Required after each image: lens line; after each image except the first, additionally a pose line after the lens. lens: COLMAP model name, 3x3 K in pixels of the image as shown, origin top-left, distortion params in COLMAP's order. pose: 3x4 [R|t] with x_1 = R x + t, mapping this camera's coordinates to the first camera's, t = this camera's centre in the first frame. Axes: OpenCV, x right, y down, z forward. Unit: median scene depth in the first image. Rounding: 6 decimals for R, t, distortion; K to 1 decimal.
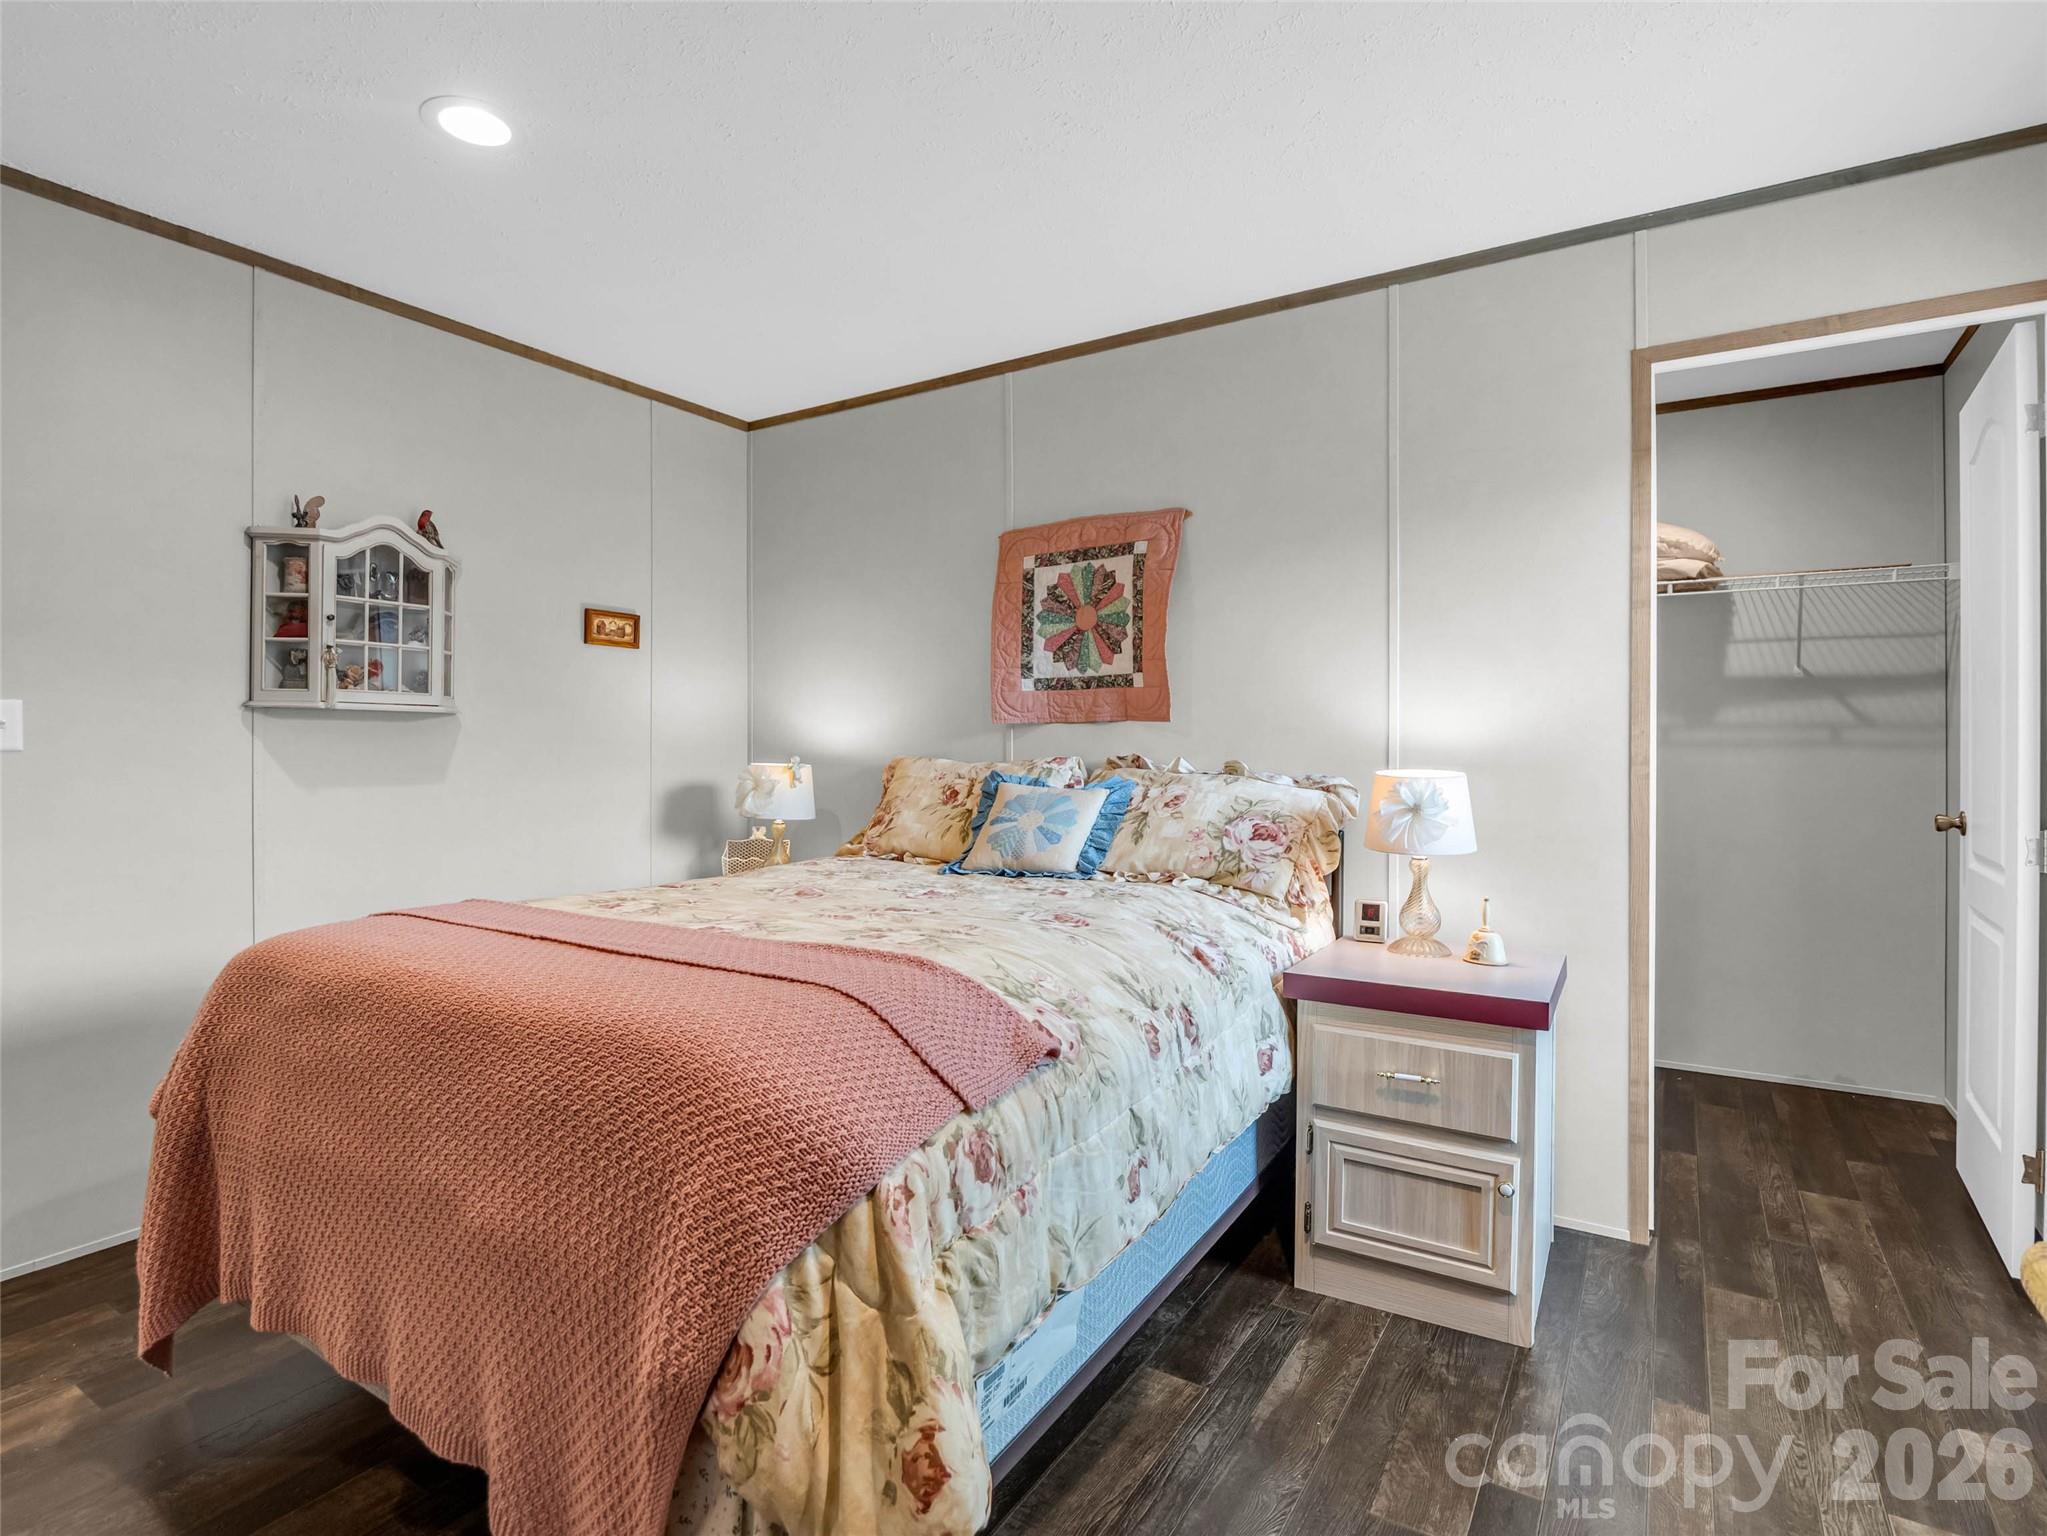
lens RADIAL K [[1034.1, 0, 1027.1], [0, 1034.1, 731.9], [0, 0, 1]] dist [-0.002239, -0.000267]
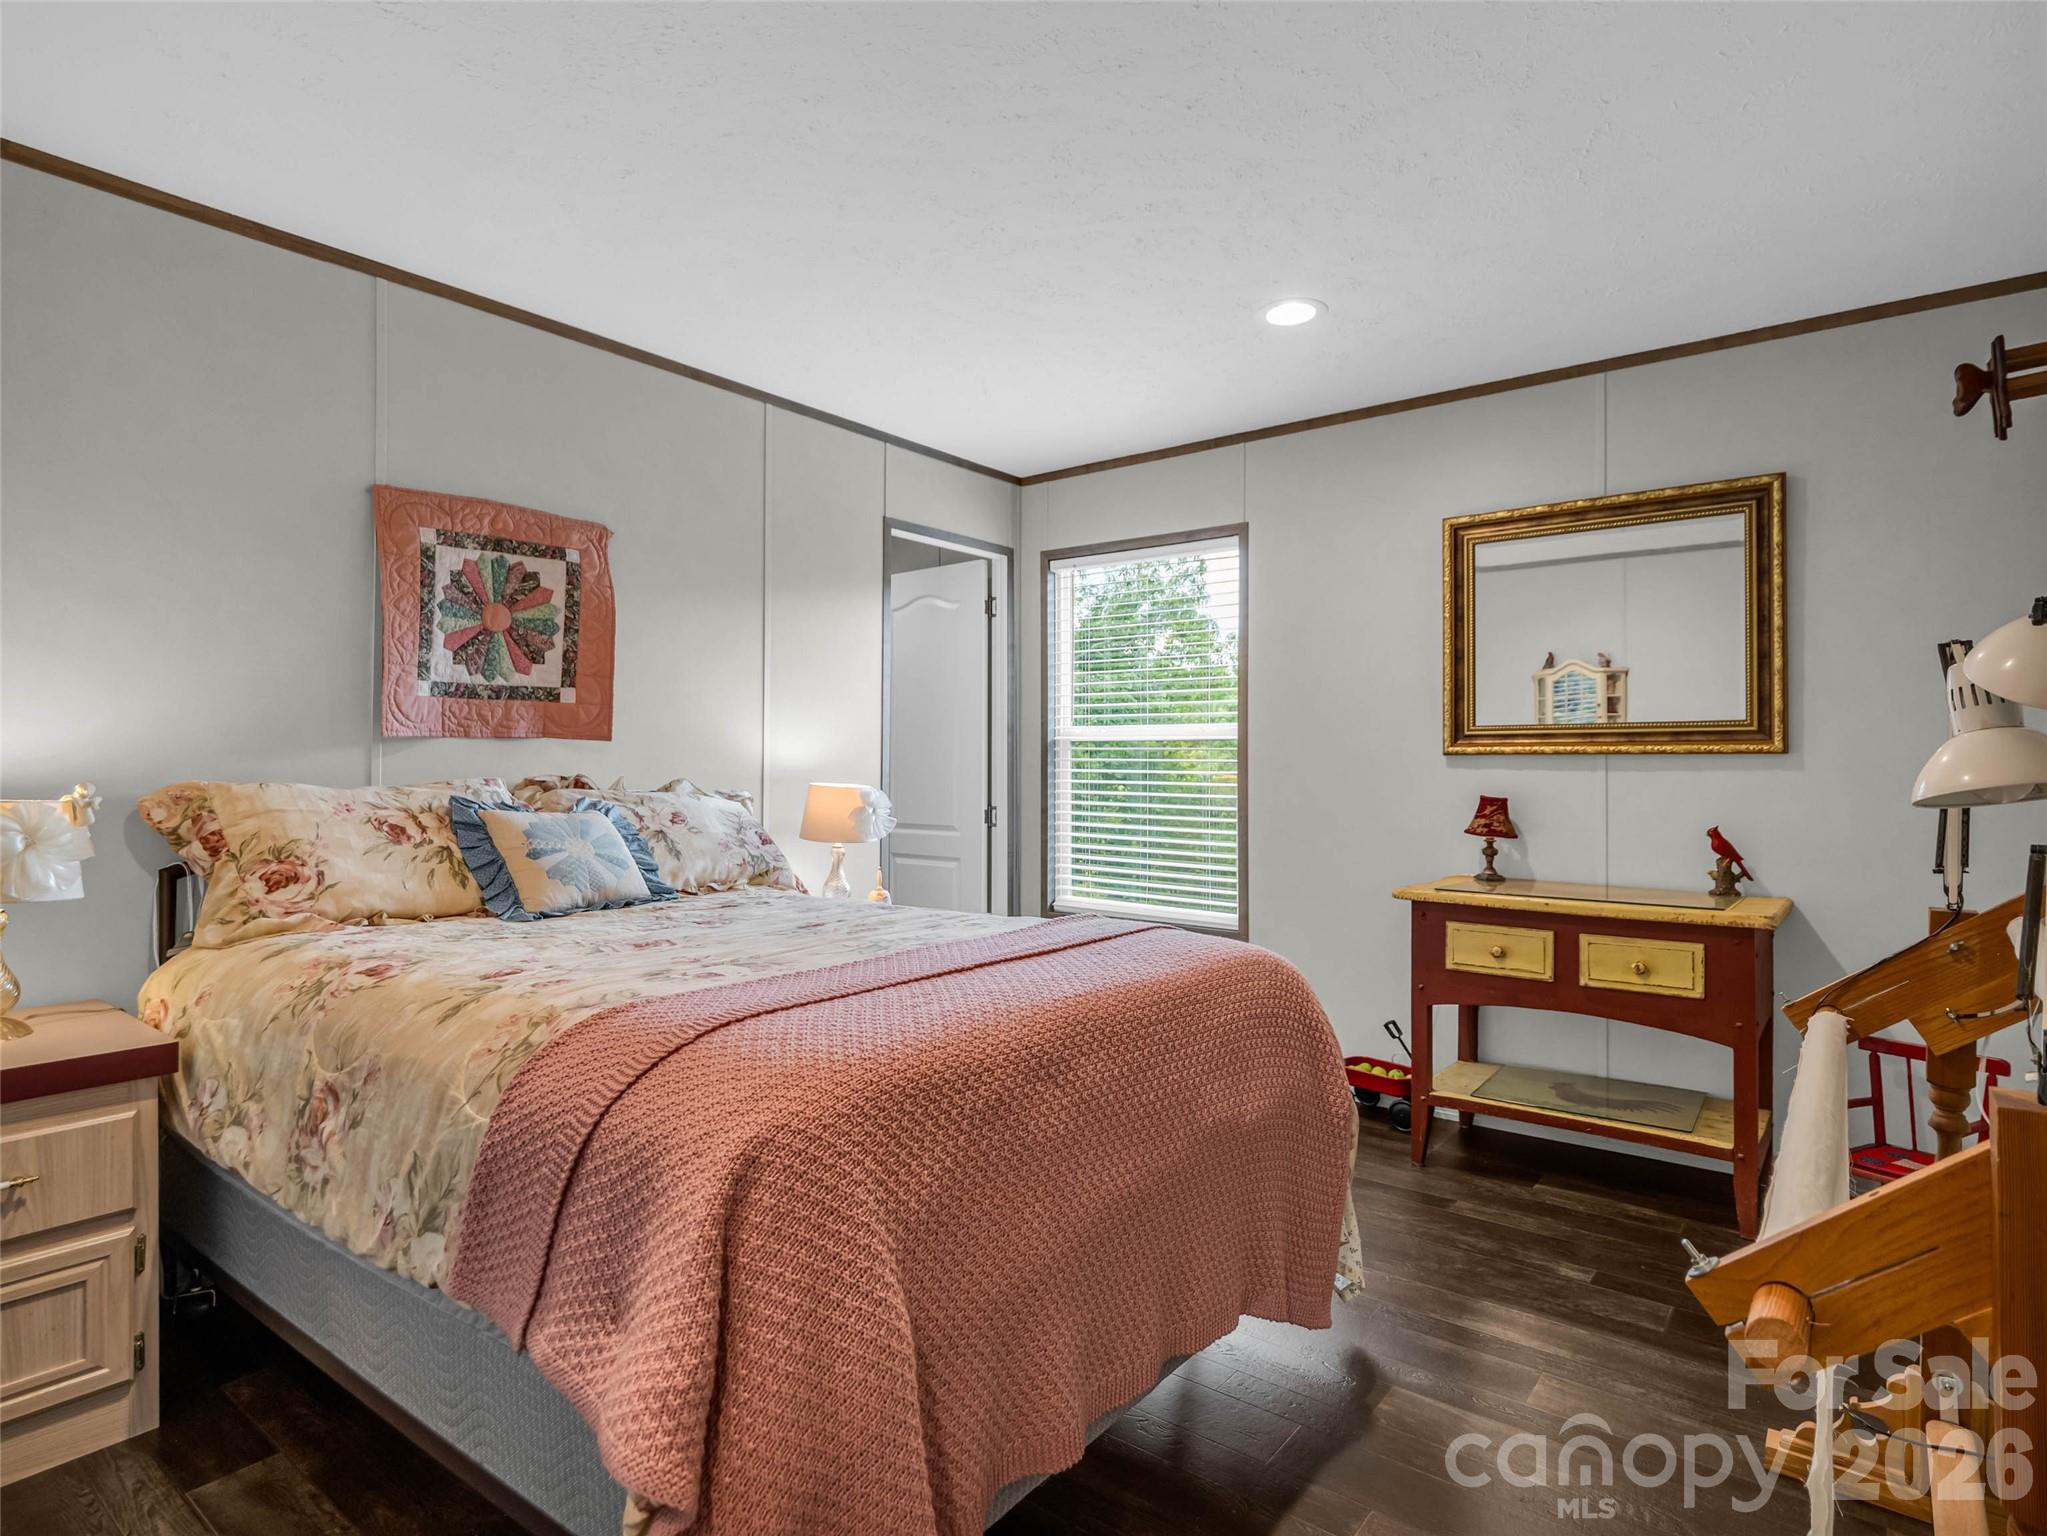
lens RADIAL K [[1097.5, 0, 1005.0], [0, 1097.5, 755.5], [0, 0, 1]] dist [-0.011210, 0.000163]
pose [[0.124589, 0.018171, 0.992042, -0.801813], [-0.005811, 0.999829, -0.017584, 0.019062], [-0.992191, -0.003574, 0.124673, 0.463339]]
